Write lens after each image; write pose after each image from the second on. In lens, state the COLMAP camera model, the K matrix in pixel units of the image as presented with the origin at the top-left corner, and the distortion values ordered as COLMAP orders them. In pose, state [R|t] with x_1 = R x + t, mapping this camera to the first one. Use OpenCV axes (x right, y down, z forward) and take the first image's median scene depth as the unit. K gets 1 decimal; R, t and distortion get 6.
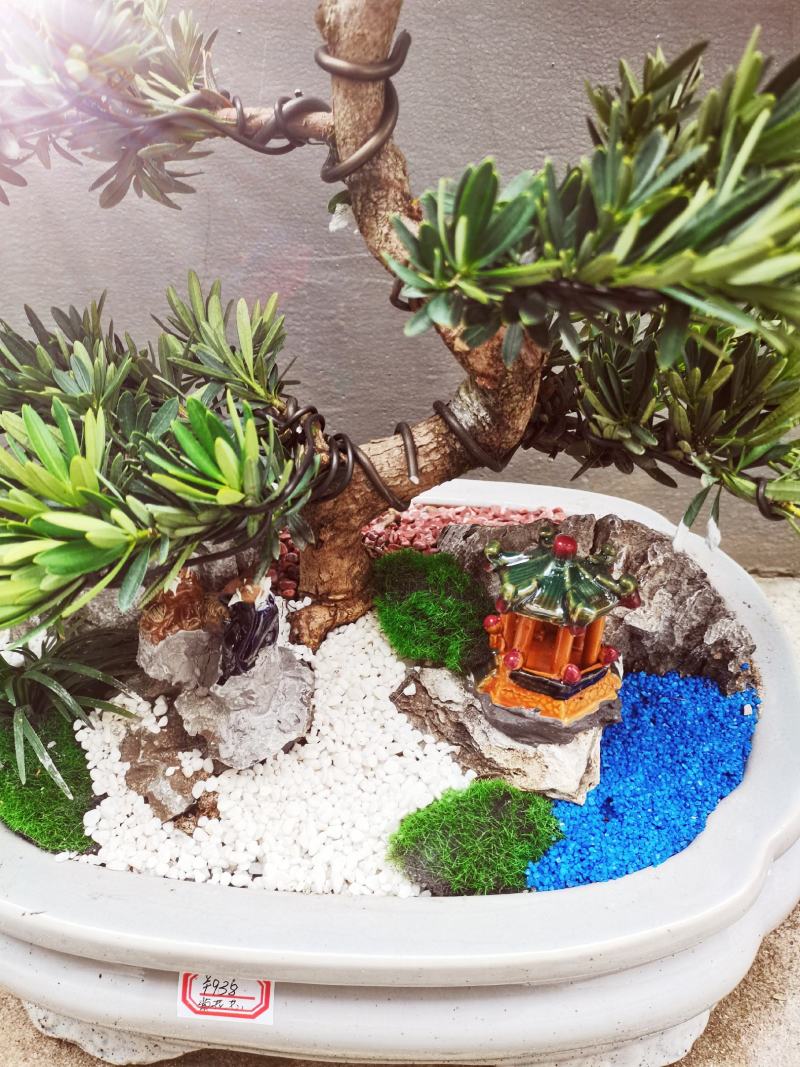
lens RADIAL K [[828.3, 0, 403.9], [0, 828.3, 532.4], [0, 0, 1]] dist [0.033790, -0.048715]
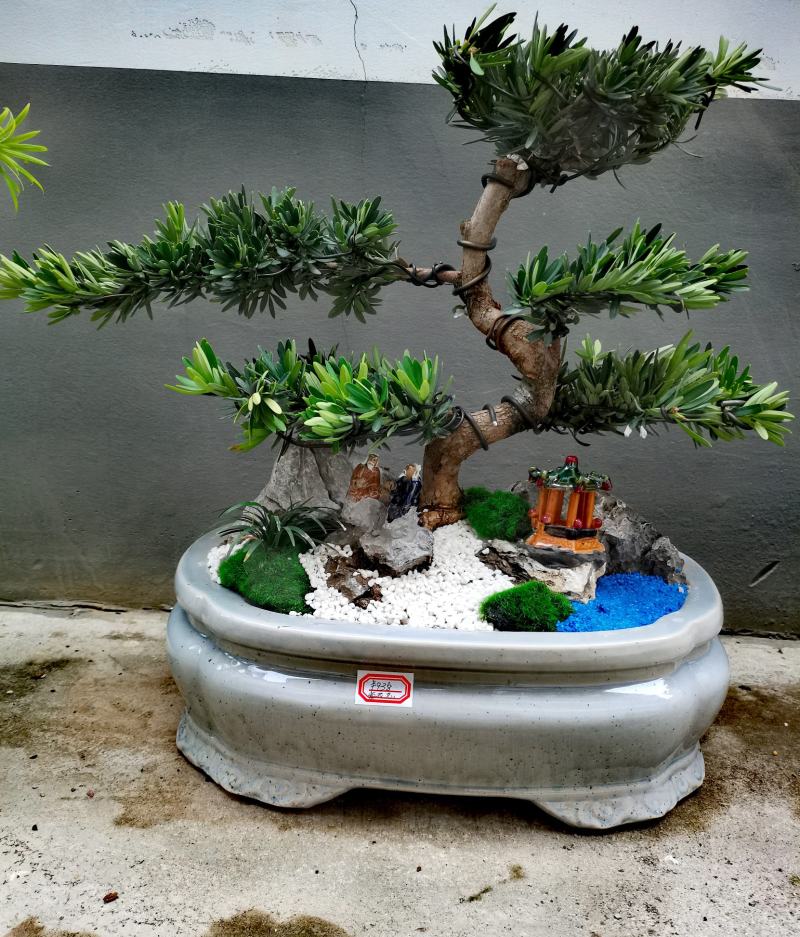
lens RADIAL K [[785.4, 0, 397.6], [0, 785.4, 465.4], [0, 0, 1]] dist [0.034115, -0.005728]
pose [[0.998642, 0.051770, -0.005850, -0.193760], [-0.050023, 0.921383, -0.385422, 0.726034], [-0.014563, 0.385191, 0.922722, -0.662915]]
